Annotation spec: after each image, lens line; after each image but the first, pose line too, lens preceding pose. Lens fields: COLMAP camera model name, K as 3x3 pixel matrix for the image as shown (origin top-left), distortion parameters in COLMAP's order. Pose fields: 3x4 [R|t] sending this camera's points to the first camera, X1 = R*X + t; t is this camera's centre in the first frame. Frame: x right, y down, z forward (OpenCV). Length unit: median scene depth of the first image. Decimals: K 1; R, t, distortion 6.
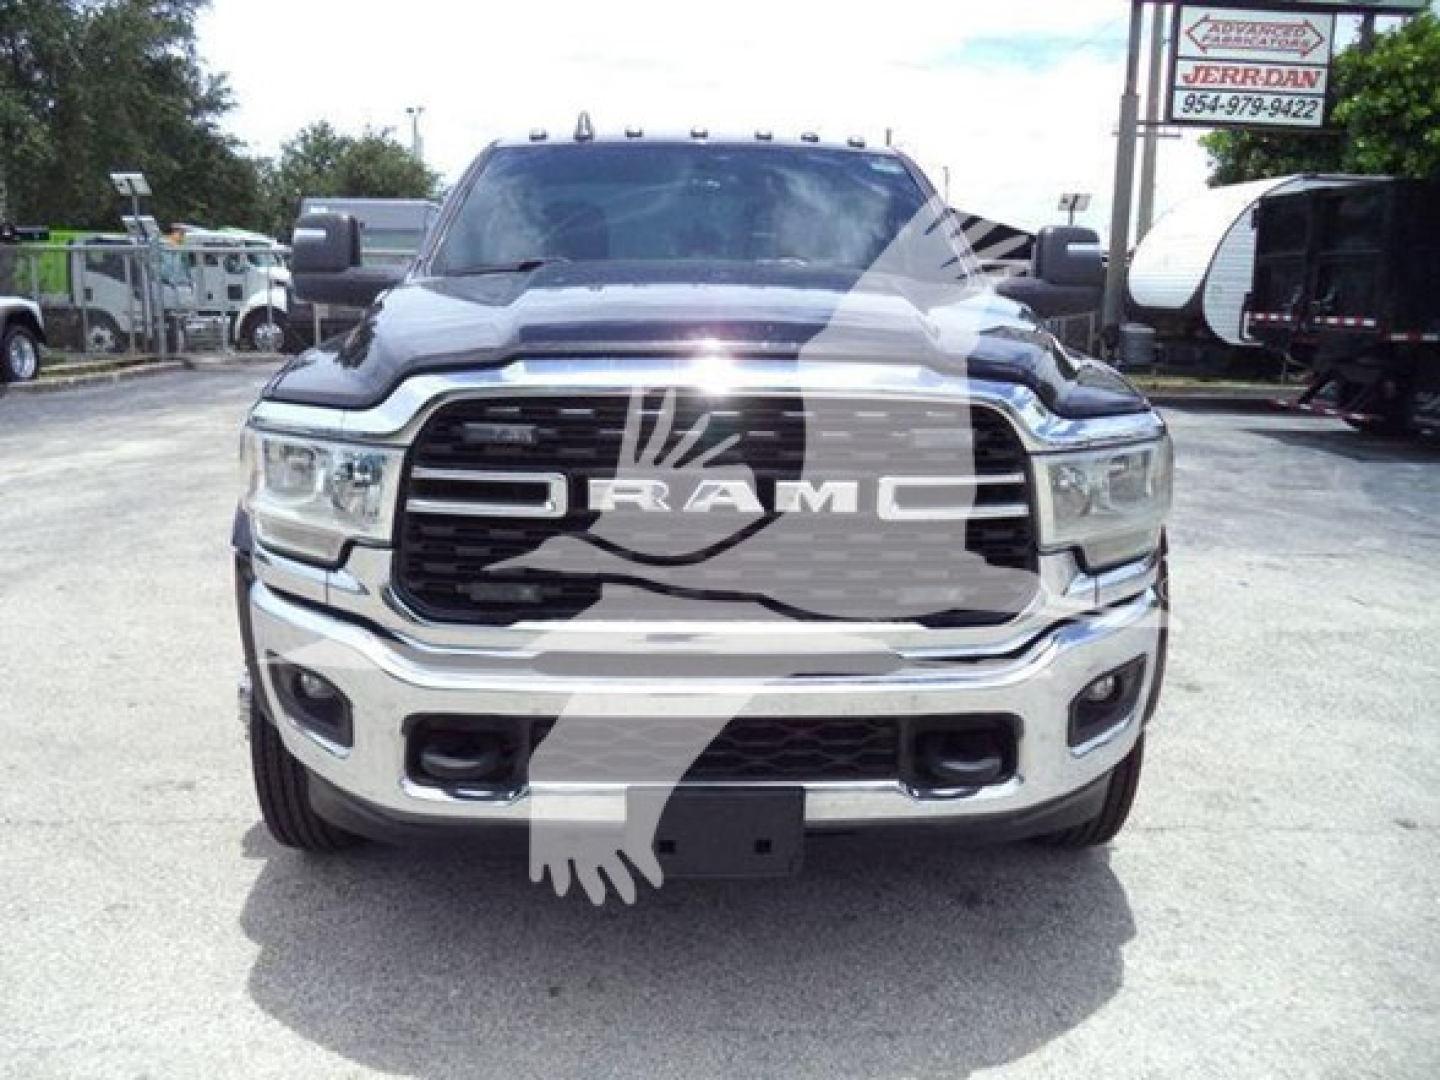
lens RADIAL K [[1200.2, 0, 720.0], [0, 1200.2, 540.0], [0, 0, 1]] dist [-0.037741, 0.028664]
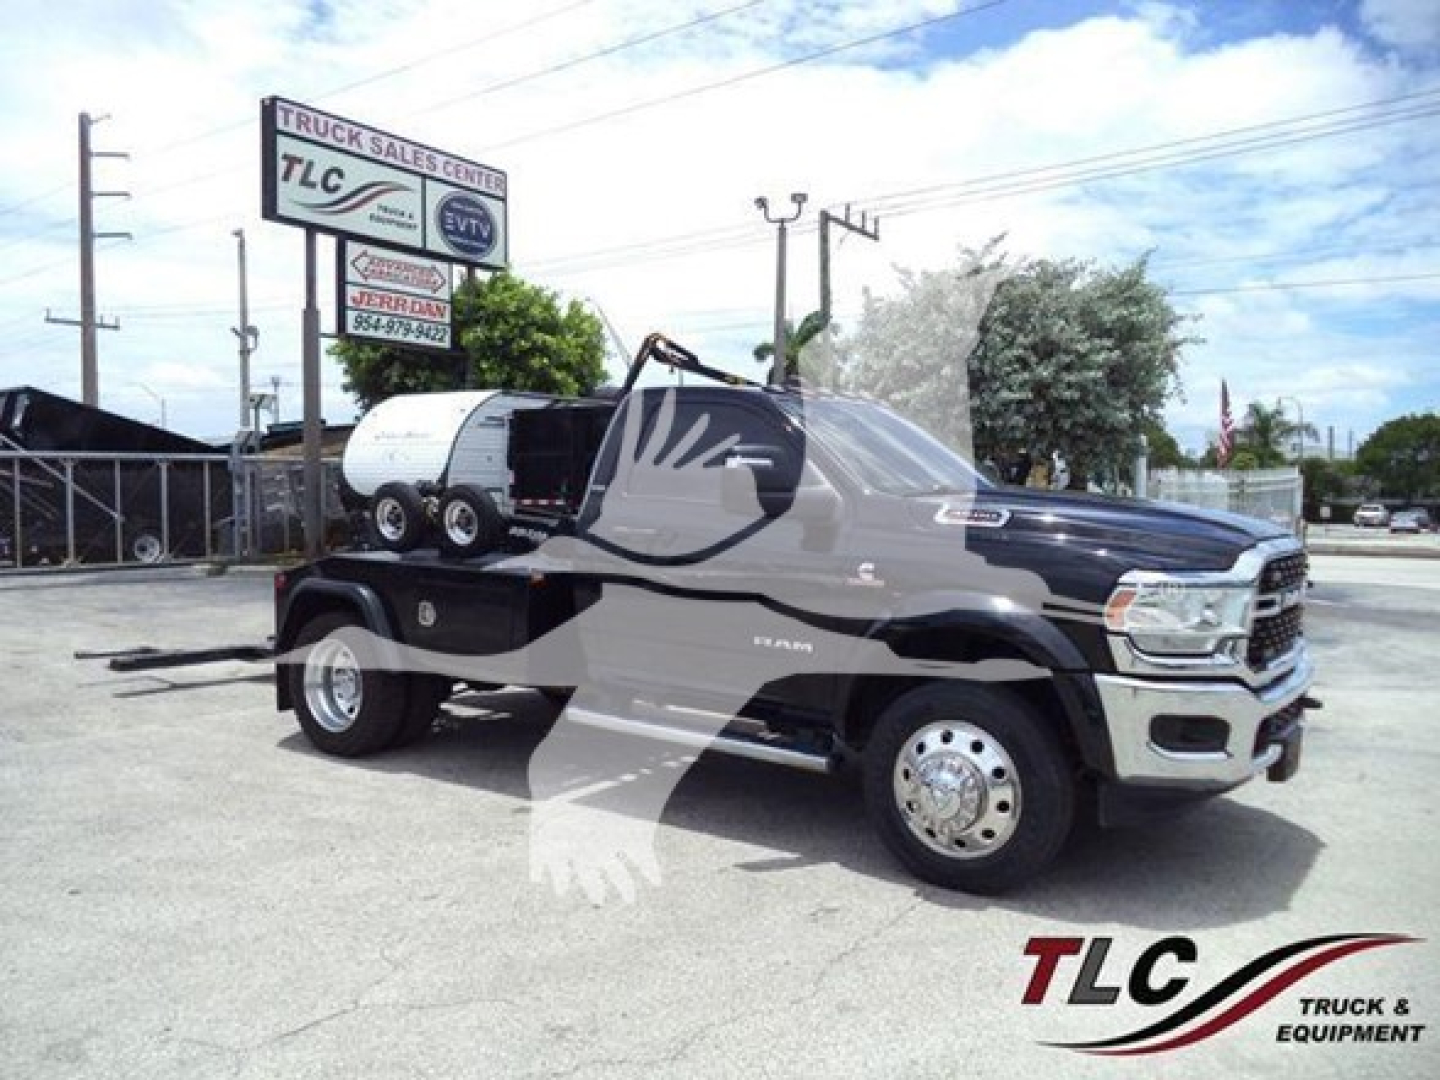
lens RADIAL K [[1200.2, 0, 720.0], [0, 1200.2, 540.0], [0, 0, 1]] dist [-0.037741, 0.028664]
pose [[0.610377, -0.052163, 0.790392, -0.323095], [0.168954, 0.983441, -0.065570, -0.023176], [-0.773883, 0.173562, 0.609082, 0.058121]]
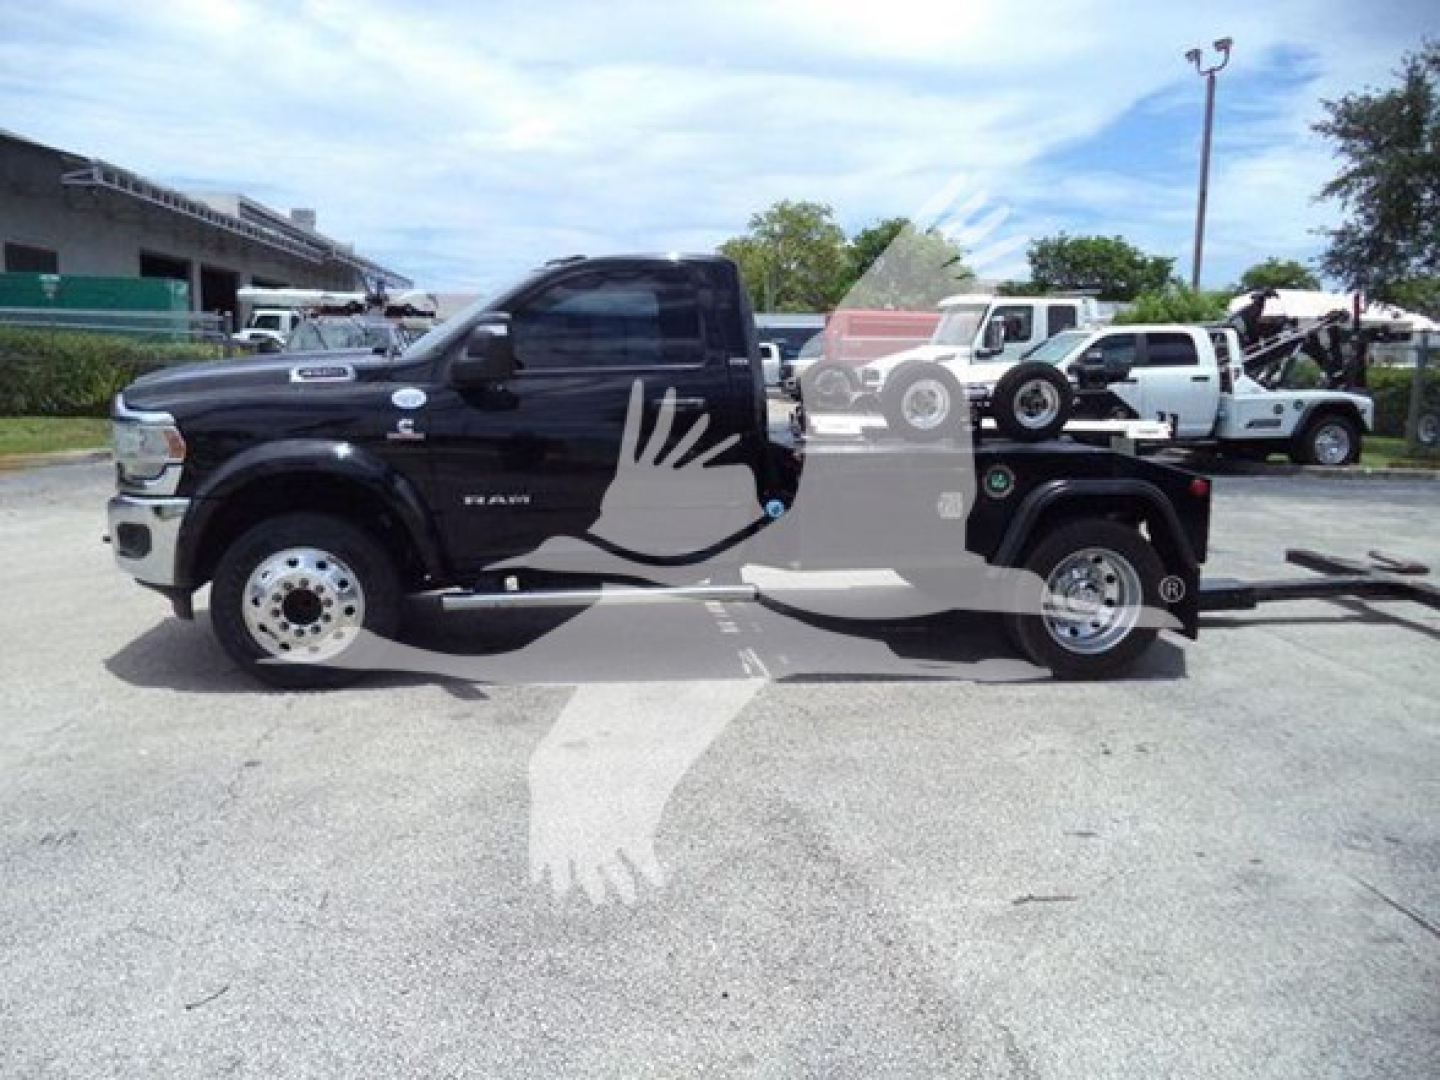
lens RADIAL K [[1177.0, 0, 713.1], [0, 1177.0, 593.1], [0, 0, 1]] dist [-0.038457, 0.011475]
pose [[0.094923, 0.184548, -0.978229, 0.400612], [-0.226333, 0.960932, 0.159323, -0.056155], [0.969414, 0.206282, 0.132983, 0.277938]]
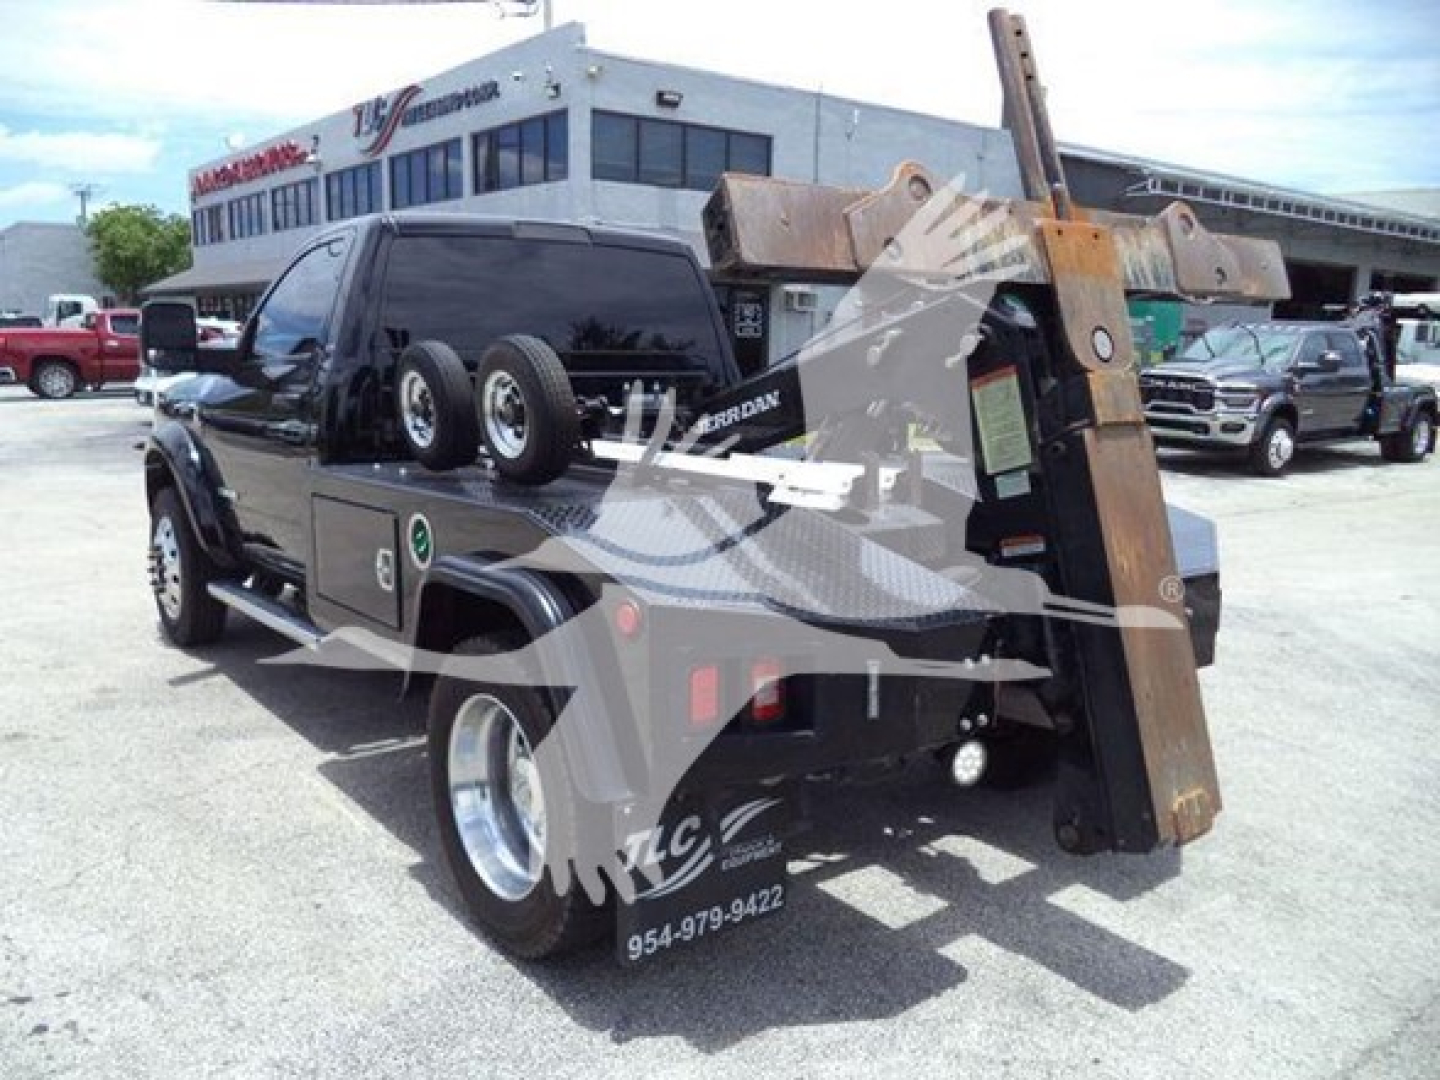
lens RADIAL K [[1200.2, 0, 720.0], [0, 1200.2, 540.0], [0, 0, 1]] dist [-0.037741, 0.028664]
pose [[-0.825712, 0.077748, -0.558708, 0.130109], [-0.131505, 0.936634, 0.324690, -0.127669], [0.548549, 0.341573, -0.763166, 0.594119]]
